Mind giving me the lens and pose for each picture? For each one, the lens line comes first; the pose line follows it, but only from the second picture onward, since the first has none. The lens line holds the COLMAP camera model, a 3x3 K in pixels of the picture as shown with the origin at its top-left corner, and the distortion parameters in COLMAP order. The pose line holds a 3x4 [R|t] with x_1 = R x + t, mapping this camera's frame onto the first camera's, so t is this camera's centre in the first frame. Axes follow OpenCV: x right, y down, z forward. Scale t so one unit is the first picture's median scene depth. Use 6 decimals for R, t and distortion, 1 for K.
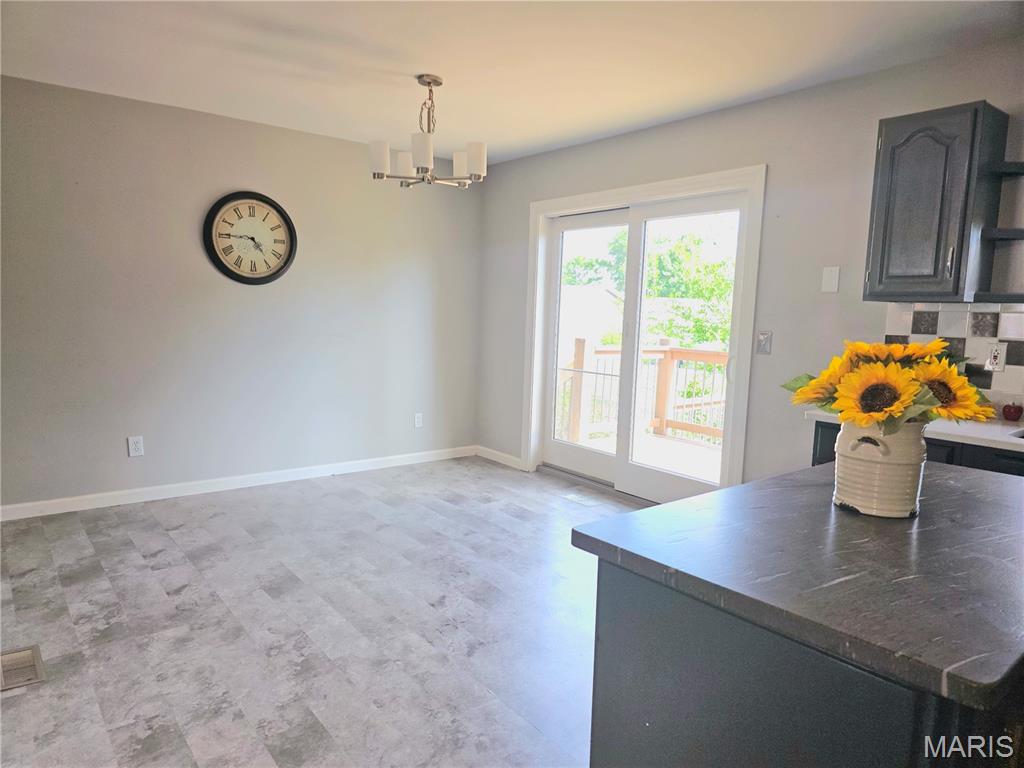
lens RADIAL K [[676.9, 0, 483.5], [0, 676.9, 374.3], [0, 0, 1]] dist [0.063307, -0.056020]
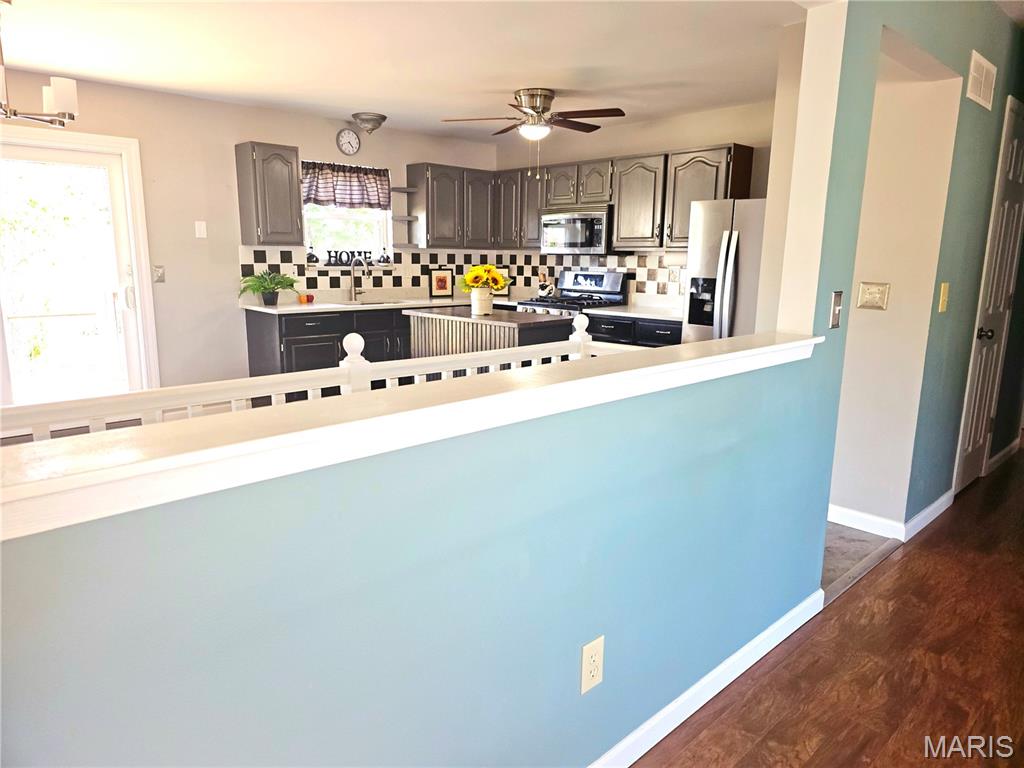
lens RADIAL K [[676.9, 0, 511.6], [0, 676.9, 383.3], [0, 0, 1]] dist [0.063307, -0.056020]
pose [[-0.109977, -0.215819, 0.970220, -1.300087], [0.086577, 0.970351, 0.225662, -0.102657], [-0.990156, 0.108817, -0.088031, 0.548737]]
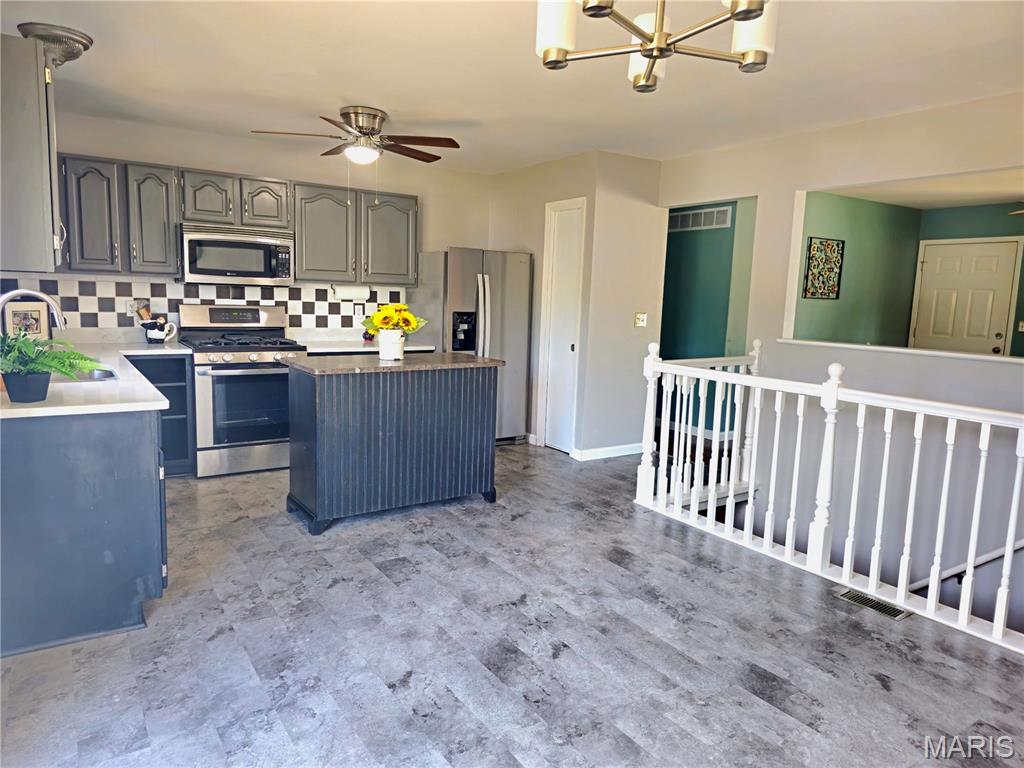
lens RADIAL K [[676.9, 0, 501.2], [0, 676.9, 385.3], [0, 0, 1]] dist [0.063307, -0.056020]
pose [[-0.996444, -0.068762, 0.048701, -0.010888], [-0.055340, 0.969898, 0.237141, -0.196189], [-0.063541, 0.233602, -0.970254, 1.774531]]
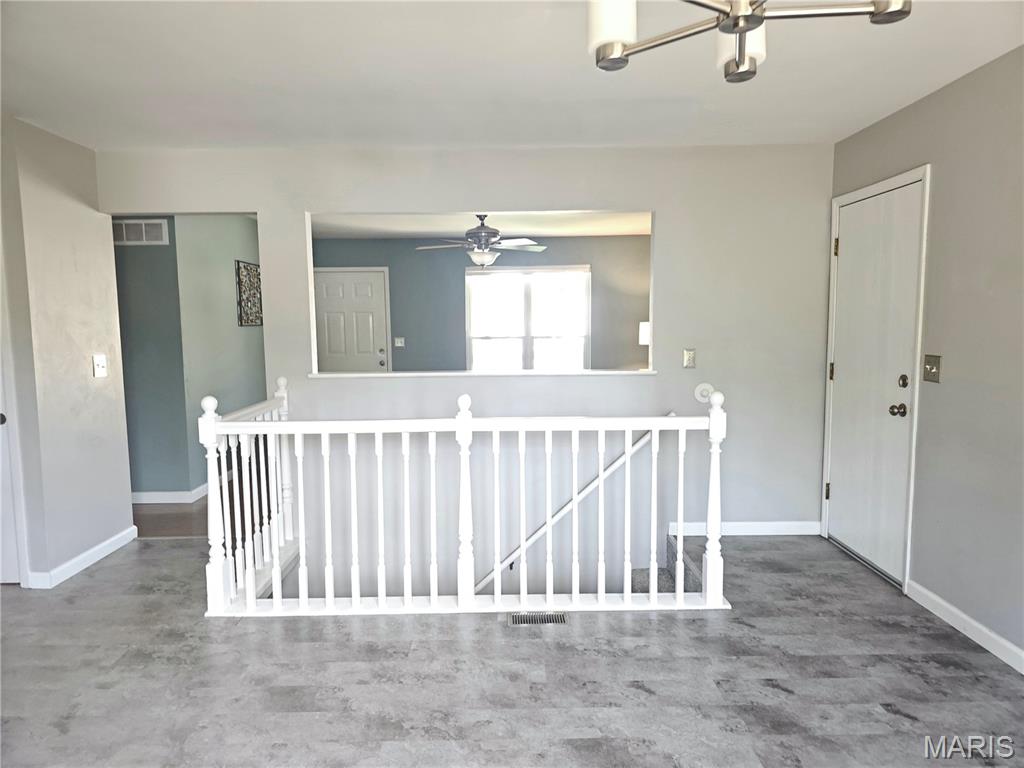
lens RADIAL K [[676.9, 0, 513.3], [0, 676.9, 388.7], [0, 0, 1]] dist [0.063307, -0.056020]
pose [[-0.591470, 0.058990, -0.804166, 0.324057], [-0.086488, 0.986925, 0.136010, -0.160431], [0.801675, 0.149996, -0.578635, 1.340839]]
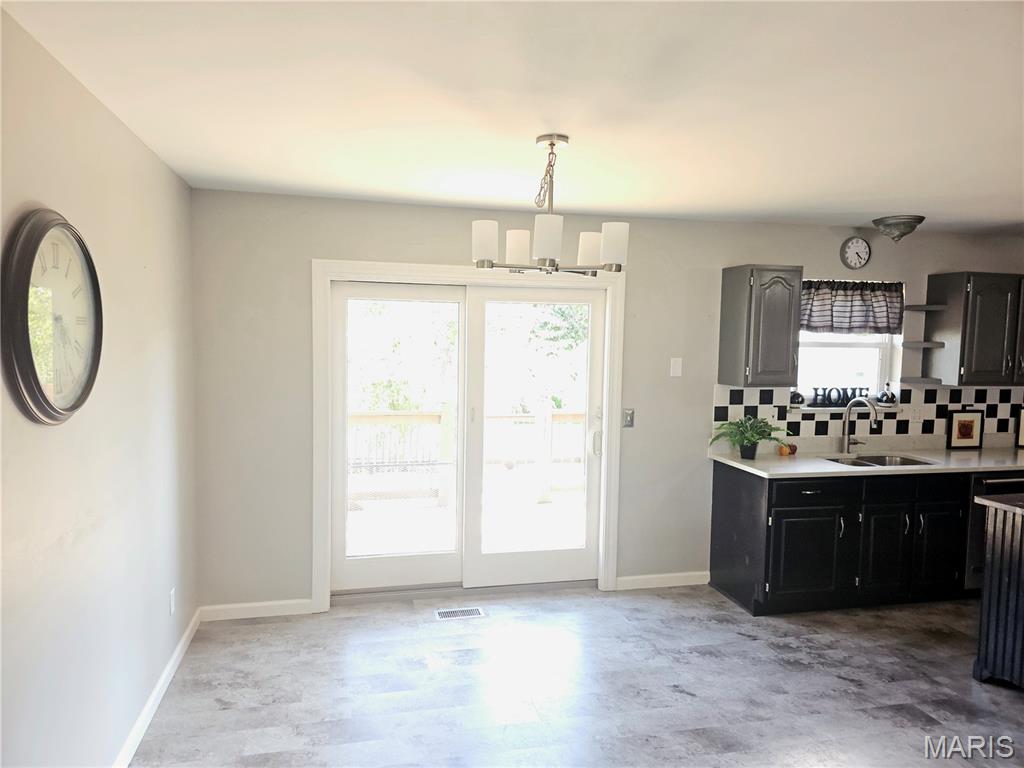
lens RADIAL K [[676.9, 0, 504.3], [0, 676.9, 388.2], [0, 0, 1]] dist [0.063307, -0.056020]
pose [[0.397868, -0.095503, 0.912458, -0.941223], [0.088607, 0.993918, 0.065393, -0.243039], [-0.913154, 0.054833, 0.403910, 0.884477]]
